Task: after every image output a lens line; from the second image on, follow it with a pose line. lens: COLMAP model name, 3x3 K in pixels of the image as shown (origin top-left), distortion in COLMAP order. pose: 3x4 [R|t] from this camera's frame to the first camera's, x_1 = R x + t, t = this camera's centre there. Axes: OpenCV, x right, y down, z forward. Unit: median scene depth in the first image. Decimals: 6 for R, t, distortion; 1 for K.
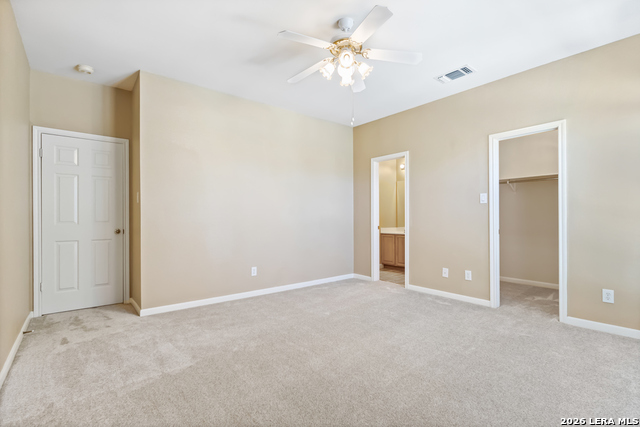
lens RADIAL K [[299.6, 0, 320.5], [0, 299.6, 215.9], [0, 0, 1]] dist [0.000974, -0.000056]
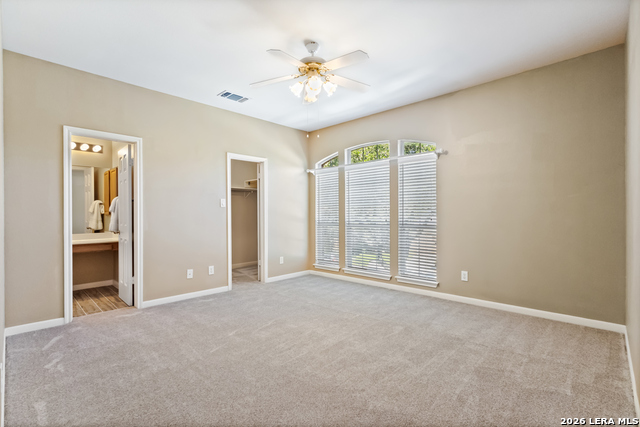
lens RADIAL K [[299.6, 0, 320.4], [0, 299.6, 213.2], [0, 0, 1]] dist [0.000974, -0.000056]
pose [[-0.112107, 0.006951, 0.993672, -0.702680], [0.001784, 0.999975, -0.006794, -0.007810], [-0.993695, 0.001011, -0.112117, 0.745761]]
